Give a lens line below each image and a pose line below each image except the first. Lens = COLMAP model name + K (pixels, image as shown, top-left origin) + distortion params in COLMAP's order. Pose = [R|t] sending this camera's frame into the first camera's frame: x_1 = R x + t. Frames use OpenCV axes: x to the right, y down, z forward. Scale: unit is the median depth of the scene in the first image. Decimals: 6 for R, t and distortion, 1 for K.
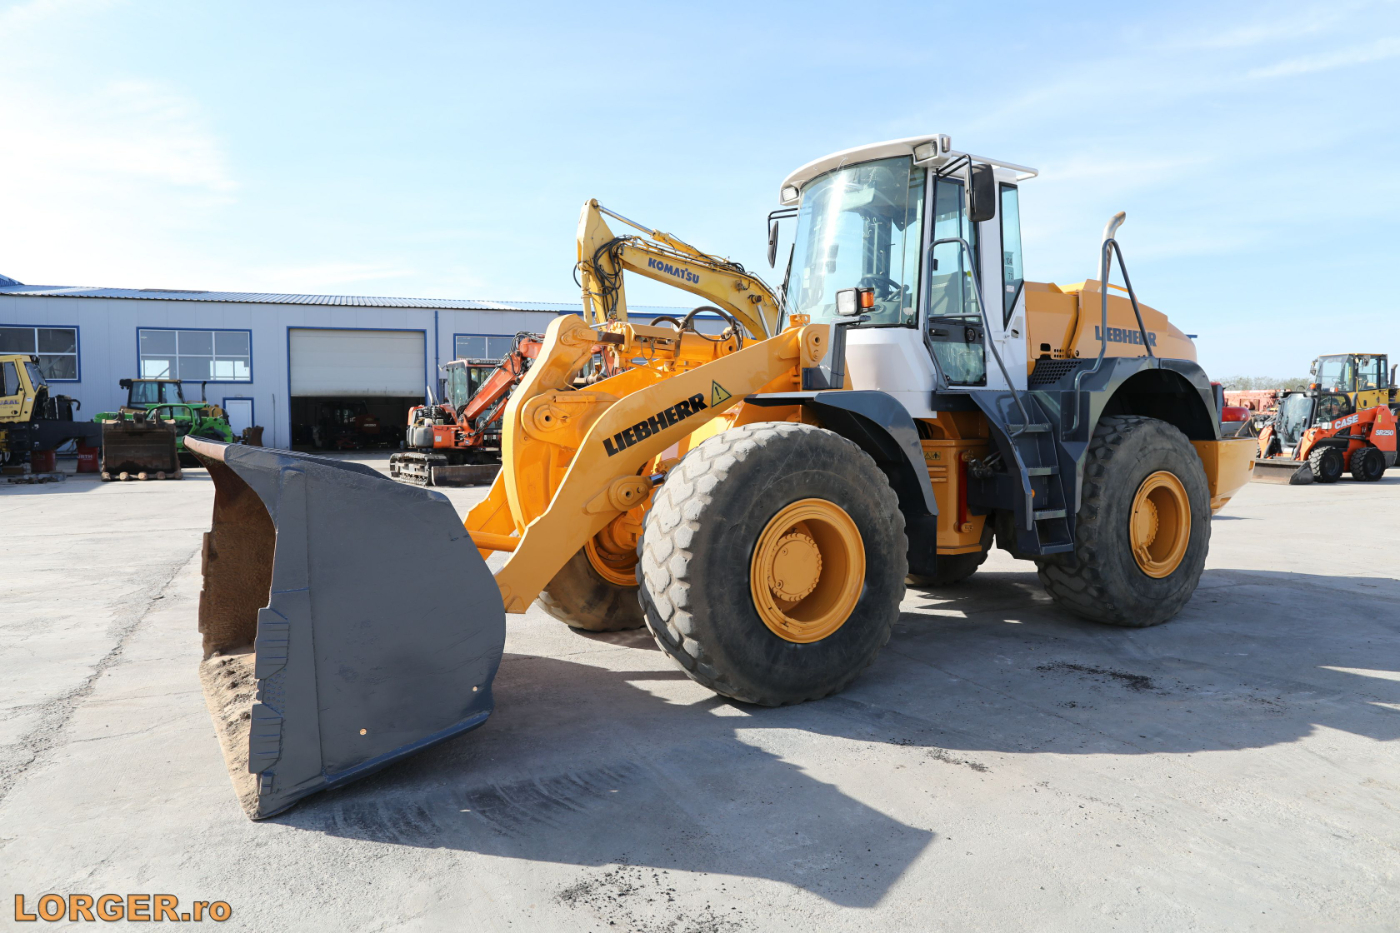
lens RADIAL K [[964.2, 0, 702.1], [0, 964.2, 467.6], [0, 0, 1]] dist [-0.047882, 0.048254]
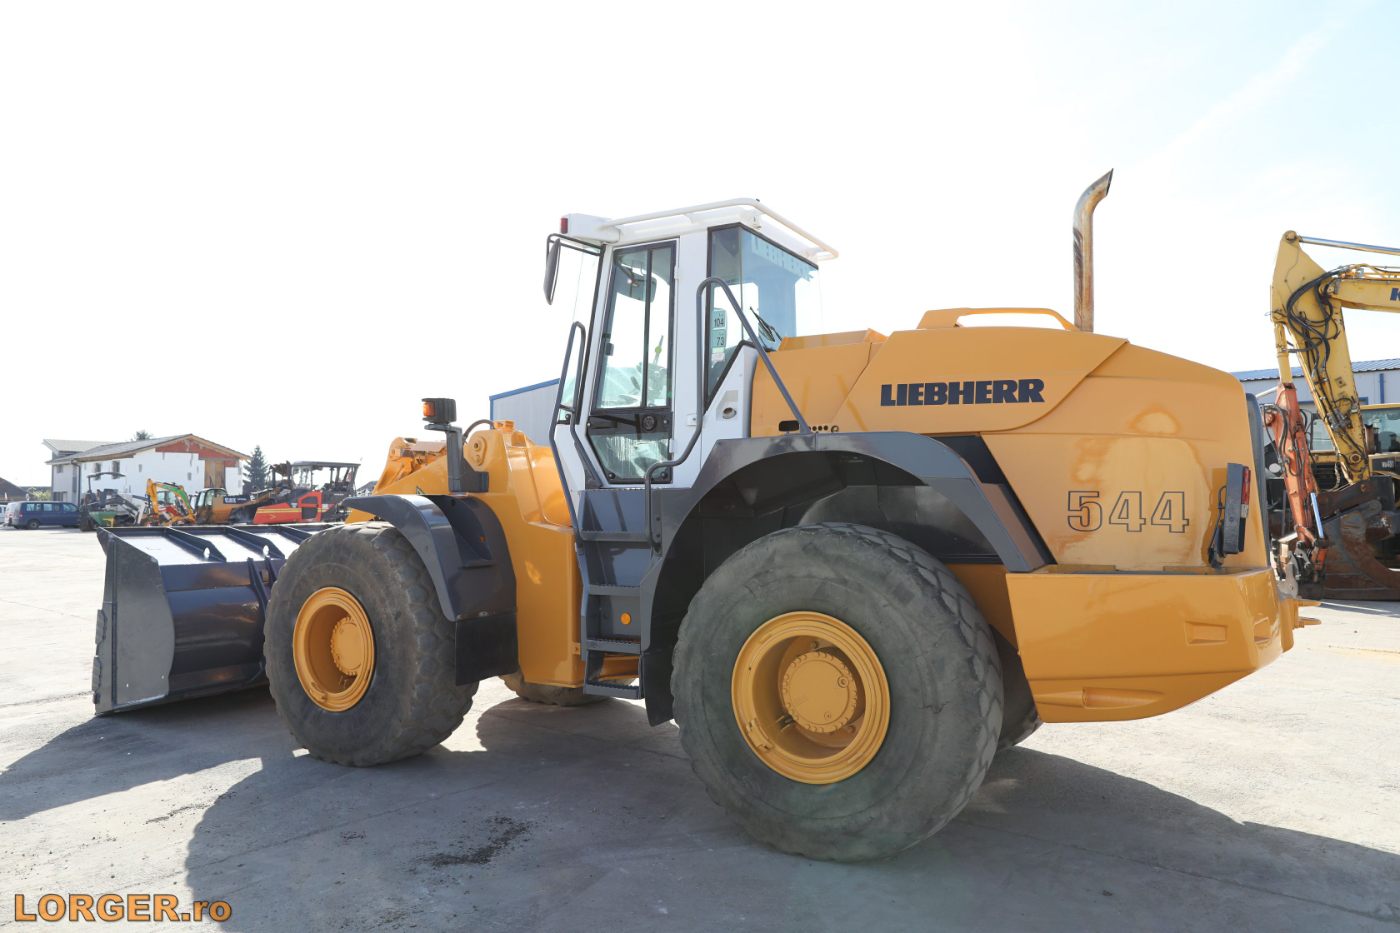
lens RADIAL K [[964.2, 0, 693.5], [0, 964.2, 471.5], [0, 0, 1]] dist [-0.047882, 0.048254]
pose [[0.448107, -0.023964, -0.893659, 1.258408], [-0.048161, 0.997542, -0.050899, -0.065674], [0.892682, 0.065848, 0.445851, 0.793087]]
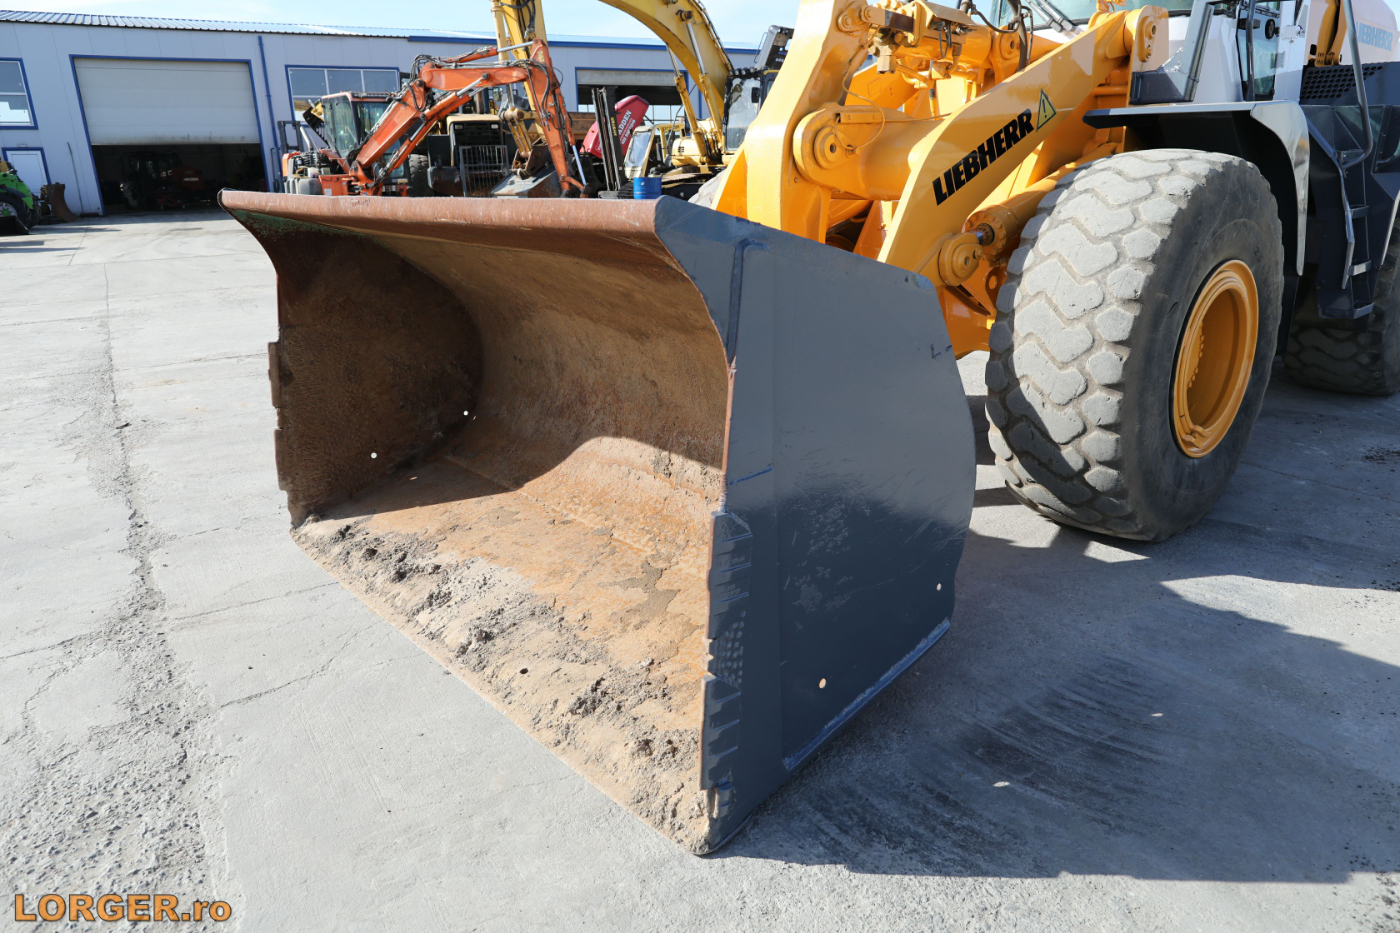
lens RADIAL K [[964.2, 0, 700.4], [0, 964.2, 459.5], [0, 0, 1]] dist [-0.047882, 0.048254]
pose [[0.985275, -0.067629, 0.157032, -0.359110], [0.026790, 0.968166, 0.248872, -0.010177], [-0.168864, -0.241001, 0.955721, 0.322716]]
